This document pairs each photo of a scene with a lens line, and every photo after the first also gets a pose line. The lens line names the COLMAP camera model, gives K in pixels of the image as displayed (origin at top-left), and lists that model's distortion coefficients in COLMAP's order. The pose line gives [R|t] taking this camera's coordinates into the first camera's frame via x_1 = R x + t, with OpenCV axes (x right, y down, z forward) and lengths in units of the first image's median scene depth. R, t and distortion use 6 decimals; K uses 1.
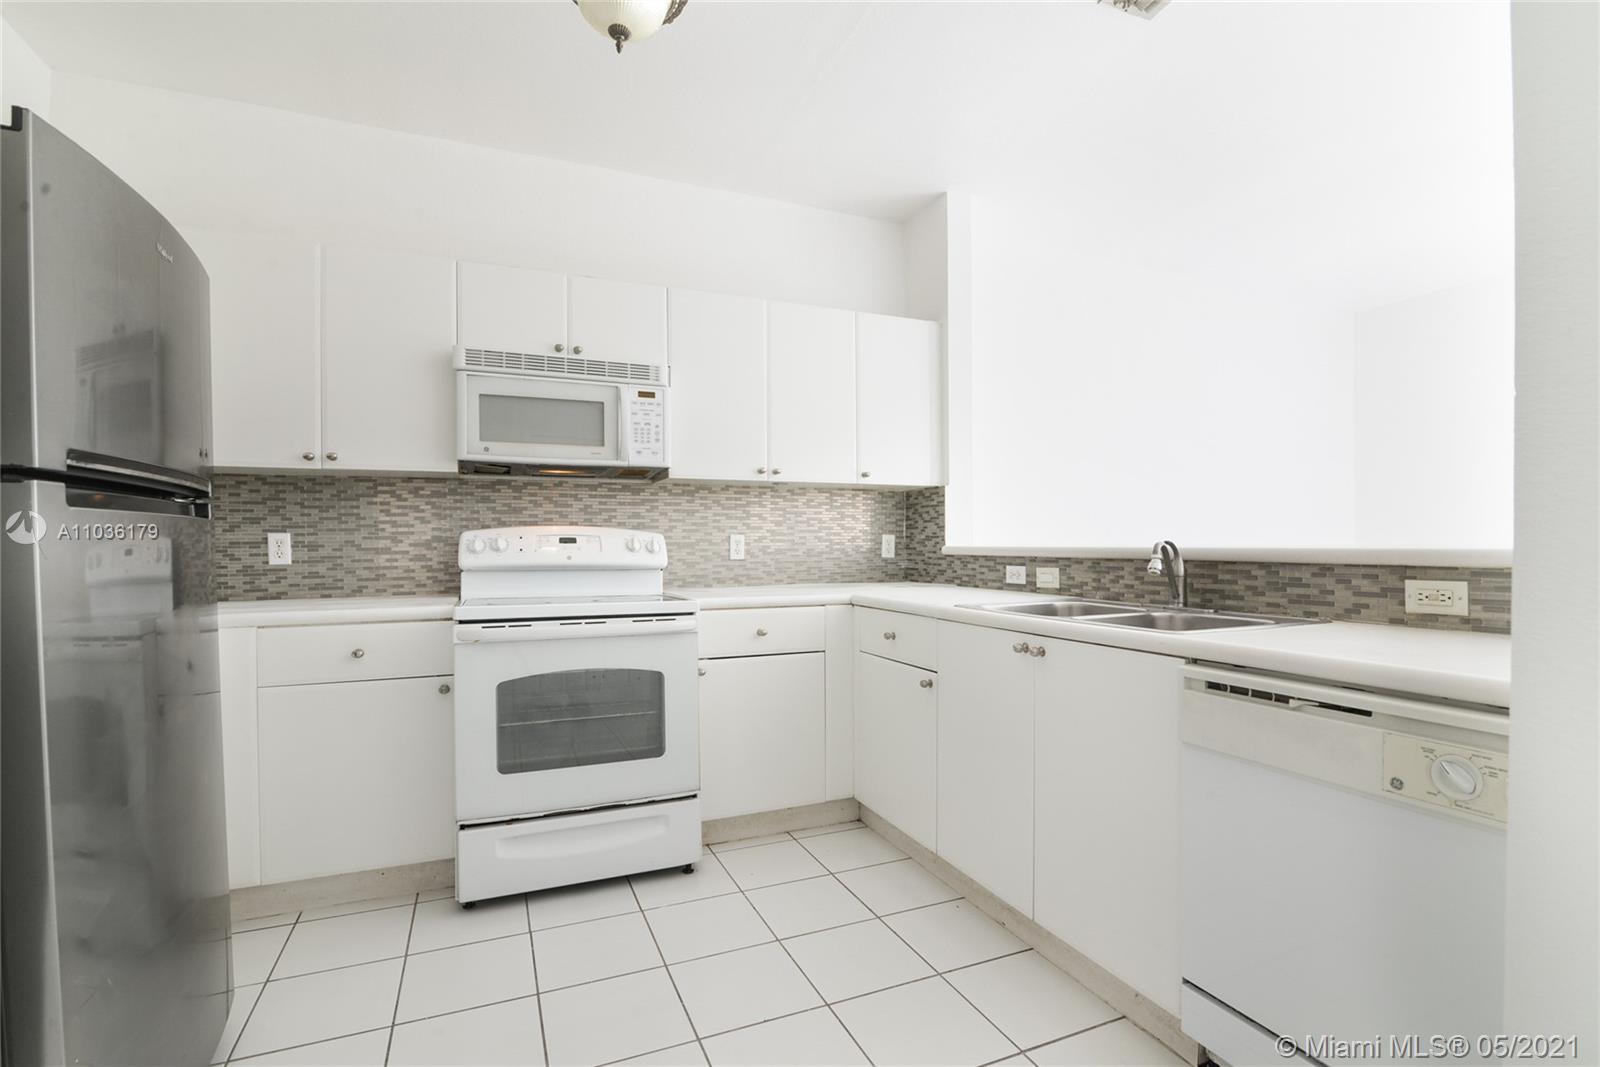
lens RADIAL K [[731.1, 0, 795.3], [0, 731.1, 538.1], [0, 0, 1]] dist [-0.026045, 0.000016]
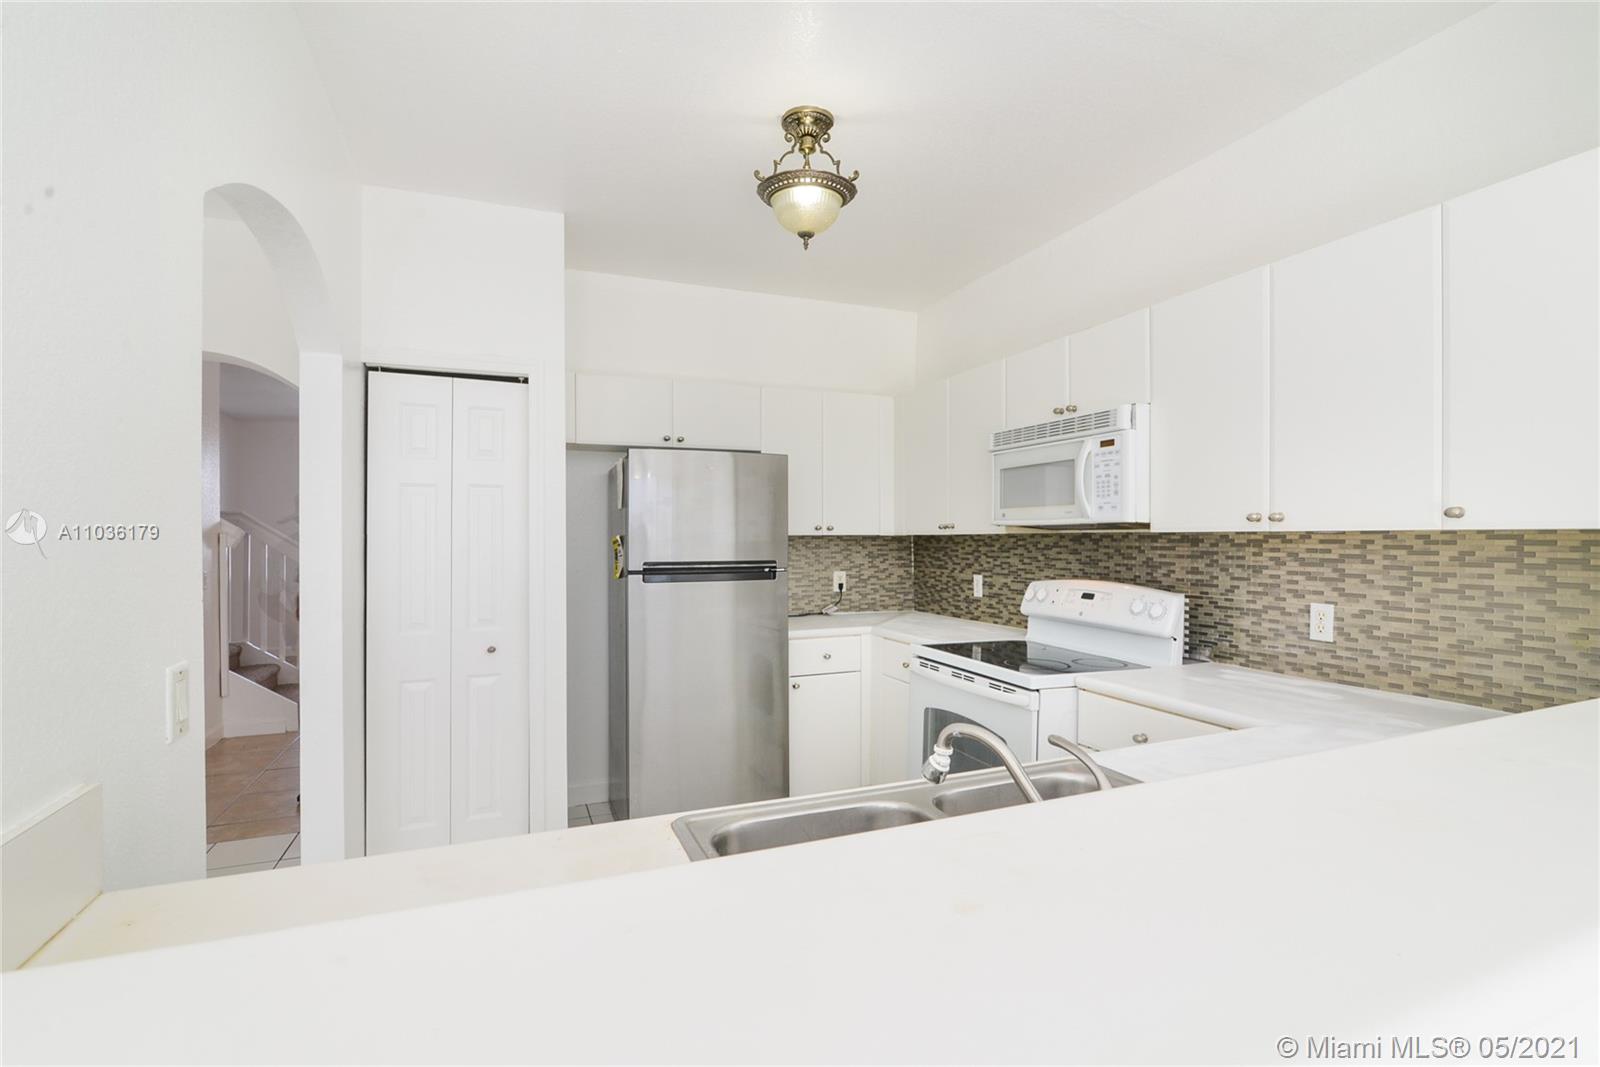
lens RADIAL K [[731.1, 0, 795.3], [0, 731.1, 538.1], [0, 0, 1]] dist [-0.026045, 0.000016]
pose [[-0.016326, 0.005366, -0.999852, 0.645290], [0.005831, 0.999969, 0.005272, -0.077929], [0.999850, -0.005744, -0.016357, 0.569242]]
